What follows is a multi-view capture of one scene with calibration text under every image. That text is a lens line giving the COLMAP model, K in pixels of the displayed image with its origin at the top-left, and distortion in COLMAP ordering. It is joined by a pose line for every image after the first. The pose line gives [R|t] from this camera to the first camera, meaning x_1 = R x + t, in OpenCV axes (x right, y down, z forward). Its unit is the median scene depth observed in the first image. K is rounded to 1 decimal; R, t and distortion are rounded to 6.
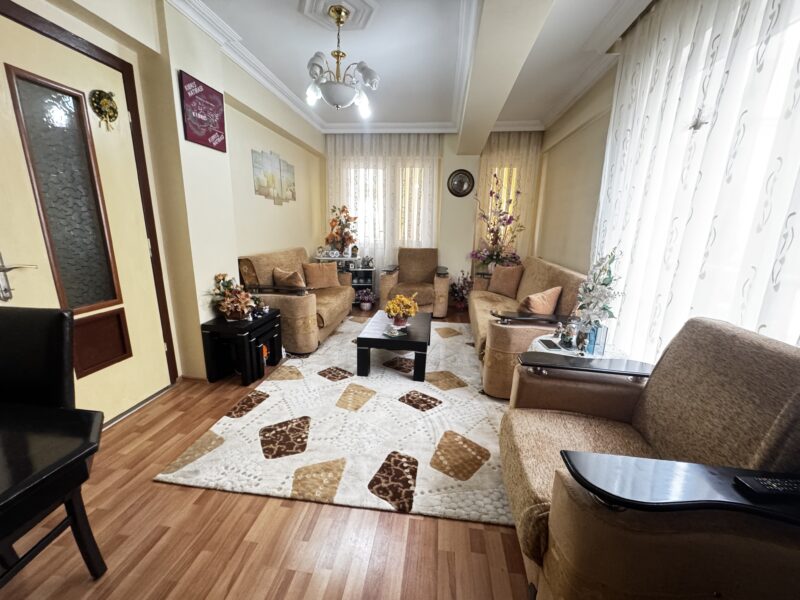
lens RADIAL K [[315.3, 0, 399.5], [0, 315.3, 298.4], [0, 0, 1]] dist [-0.002934, -0.000316]
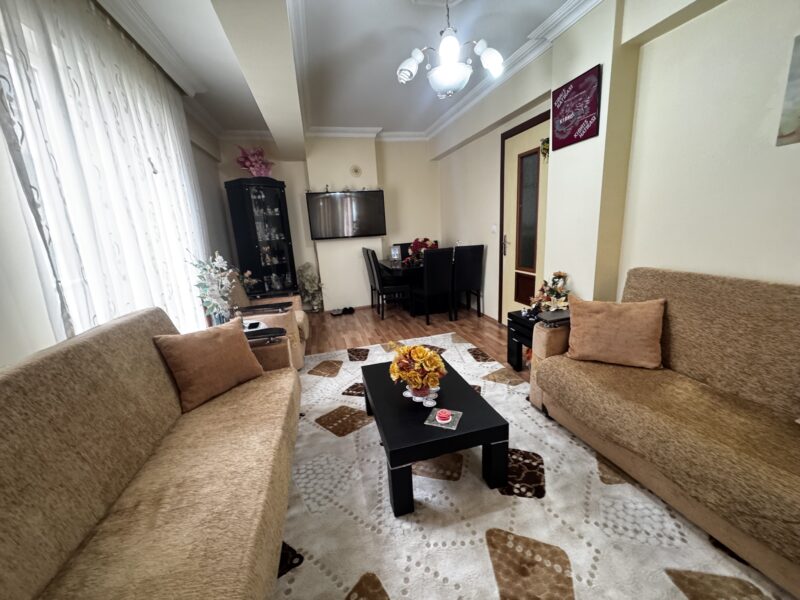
lens RADIAL K [[315.3, 0, 398.3], [0, 315.3, 299.8], [0, 0, 1]] dist [-0.002934, -0.000316]
pose [[-0.924619, 0.112045, -0.364039, 0.321111], [-0.054139, 0.907390, 0.416787, -0.435663], [0.377025, 0.405079, -0.832925, 1.883623]]
